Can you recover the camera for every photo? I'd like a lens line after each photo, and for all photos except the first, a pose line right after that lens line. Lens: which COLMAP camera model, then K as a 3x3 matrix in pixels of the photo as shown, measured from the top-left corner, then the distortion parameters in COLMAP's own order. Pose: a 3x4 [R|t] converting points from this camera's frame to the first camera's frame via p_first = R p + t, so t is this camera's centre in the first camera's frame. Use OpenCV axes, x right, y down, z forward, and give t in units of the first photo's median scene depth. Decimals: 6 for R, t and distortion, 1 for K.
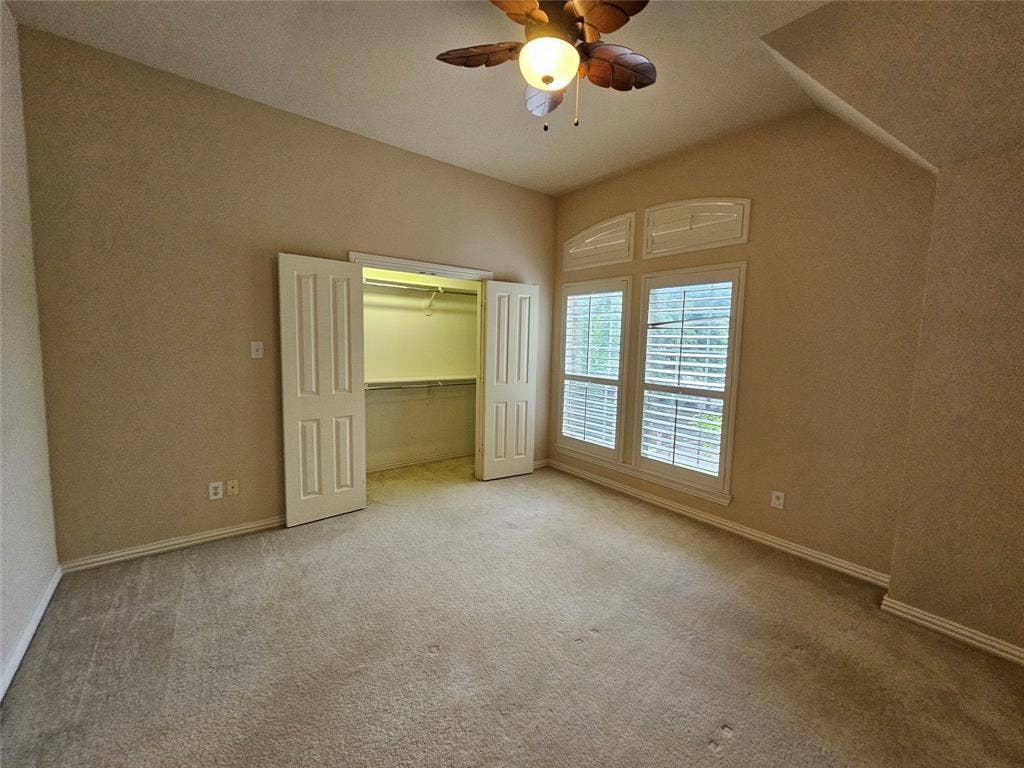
lens RADIAL K [[423.0, 0, 514.0], [0, 423.0, 385.8], [0, 0, 1]] dist [-0.001152, -0.000164]
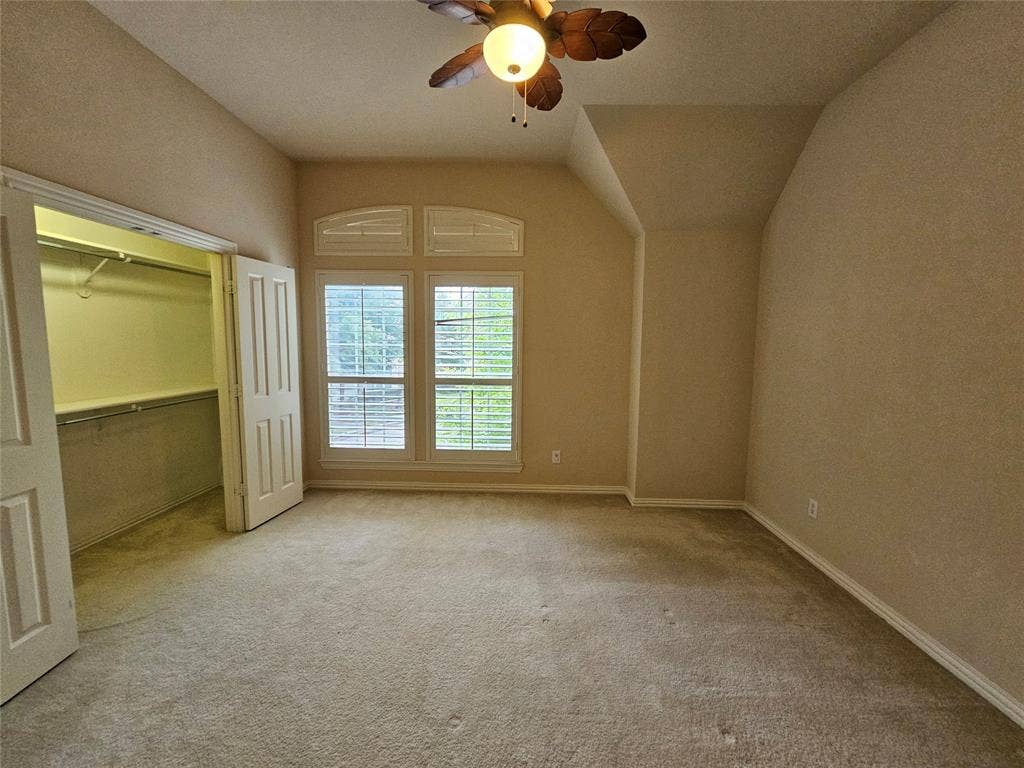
lens RADIAL K [[423.0, 0, 514.0], [0, 423.0, 385.8], [0, 0, 1]] dist [-0.001152, -0.000164]
pose [[0.634211, -0.098446, 0.766867, -0.338656], [0.087040, 0.994646, 0.055703, -0.026827], [-0.768245, 0.031420, 0.639385, 0.187342]]
